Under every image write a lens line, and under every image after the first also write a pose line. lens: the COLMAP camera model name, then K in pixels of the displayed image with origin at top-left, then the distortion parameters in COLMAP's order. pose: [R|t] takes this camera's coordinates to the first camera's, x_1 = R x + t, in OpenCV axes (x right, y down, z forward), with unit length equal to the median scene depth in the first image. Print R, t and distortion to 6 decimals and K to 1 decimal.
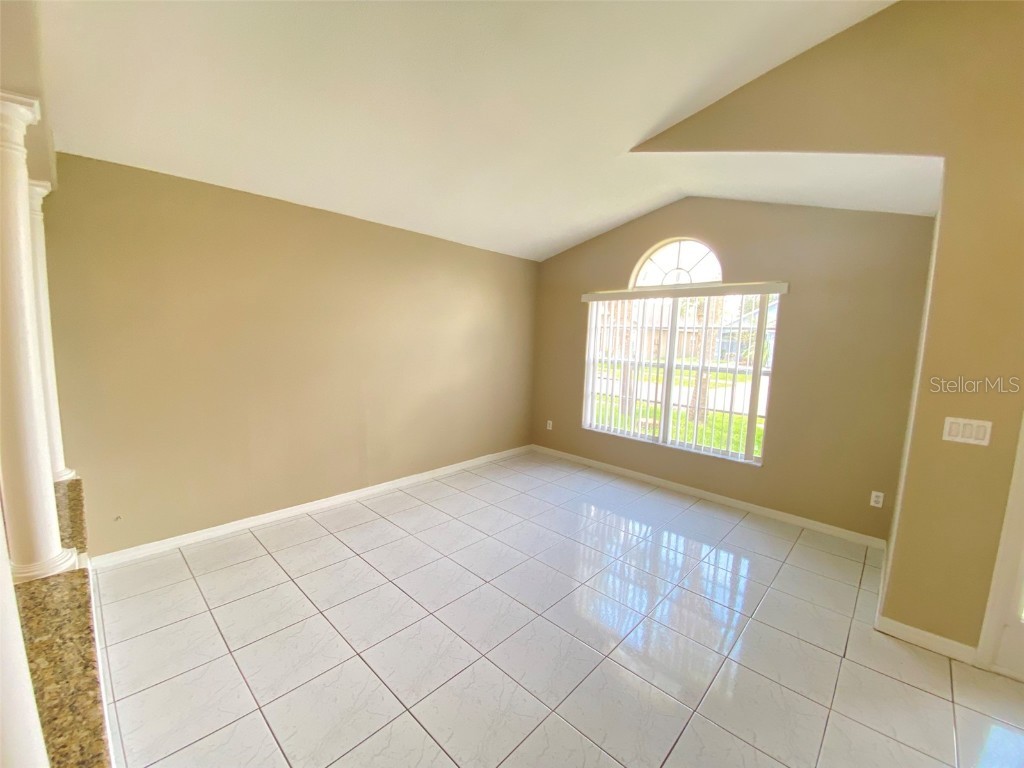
lens RADIAL K [[417.4, 0, 511.8], [0, 417.4, 379.5], [0, 0, 1]] dist [0.002220, -0.011276]
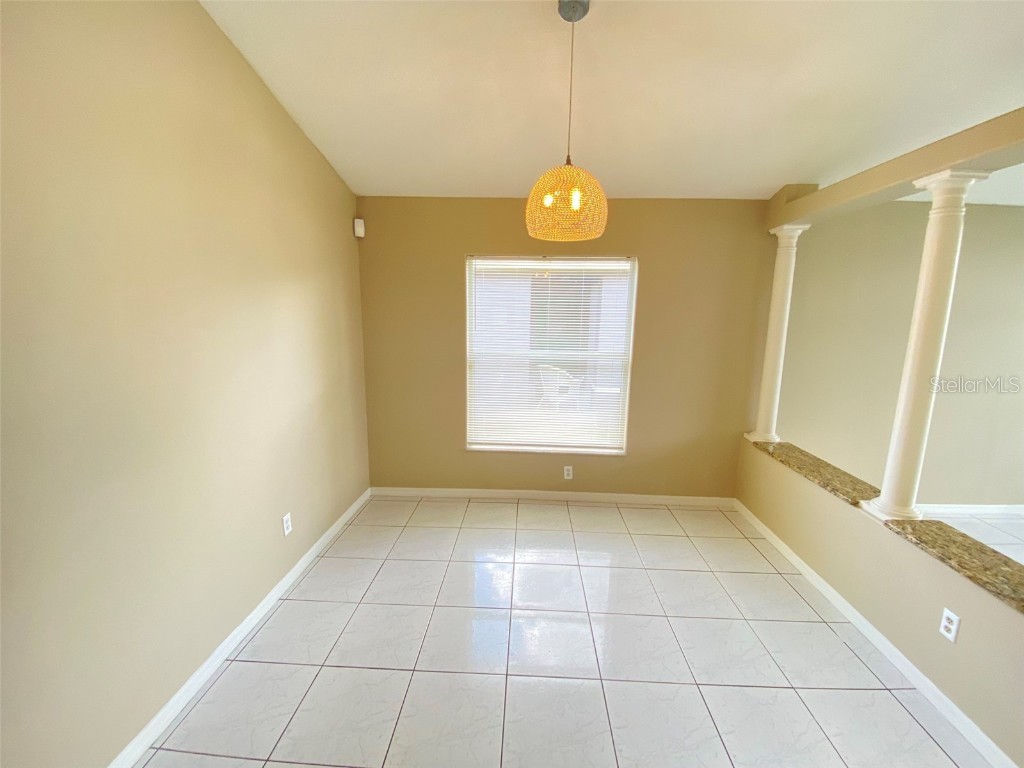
lens RADIAL K [[417.4, 0, 504.2], [0, 417.4, 383.4], [0, 0, 1]] dist [0.002220, -0.011276]
pose [[0.641555, 0.106353, -0.759669, -0.381753], [-0.074241, 0.994302, 0.076503, 0.004605], [0.763476, 0.007318, 0.645795, -0.363827]]
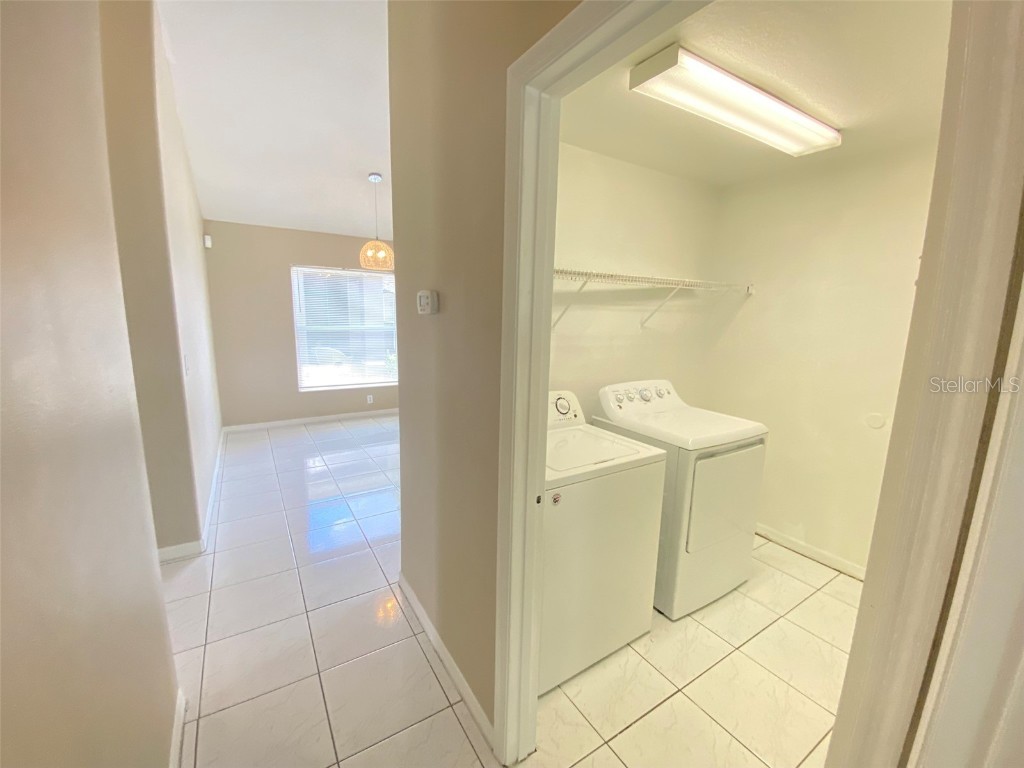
lens RADIAL K [[417.4, 0, 511.6], [0, 417.4, 381.0], [0, 0, 1]] dist [0.002220, -0.011276]
pose [[0.965520, 0.029291, -0.258677, -0.064119], [-0.015088, 0.998276, 0.056722, 0.102224], [0.259893, -0.050864, 0.964297, -1.024730]]
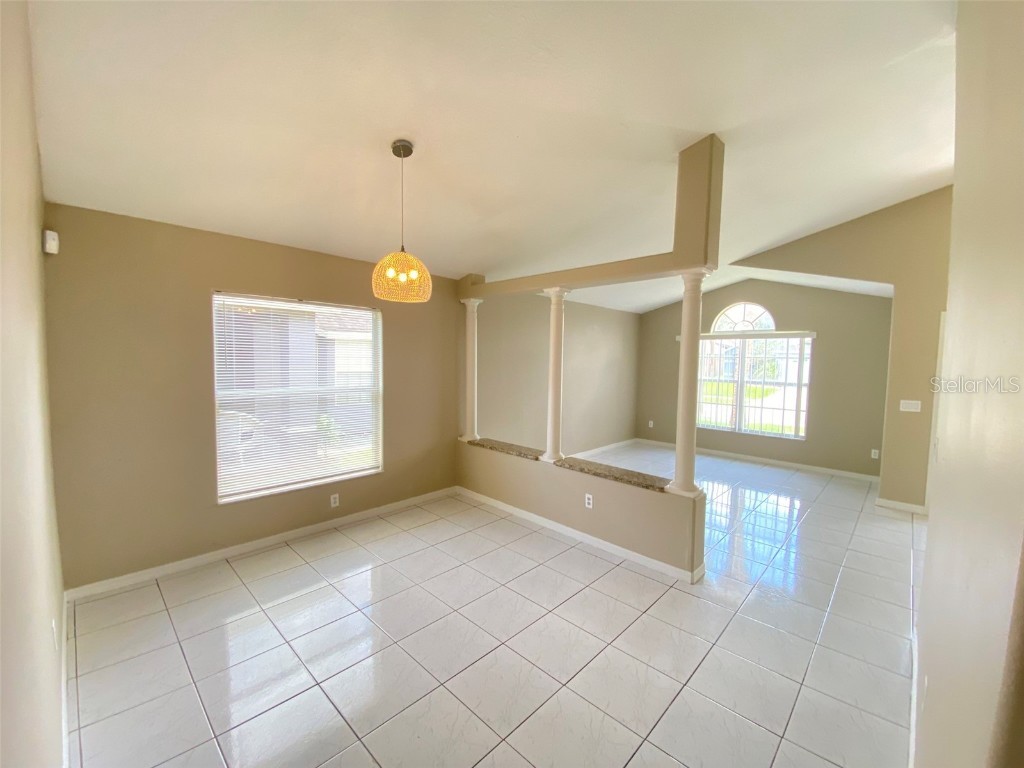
lens RADIAL K [[417.4, 0, 508.1], [0, 417.4, 384.7], [0, 0, 1]] dist [0.002220, -0.011276]
pose [[0.999788, -0.015782, -0.013262, -0.547308], [0.015215, 0.999009, -0.041819, 0.035521], [0.013909, 0.041609, 0.999037, -0.669232]]
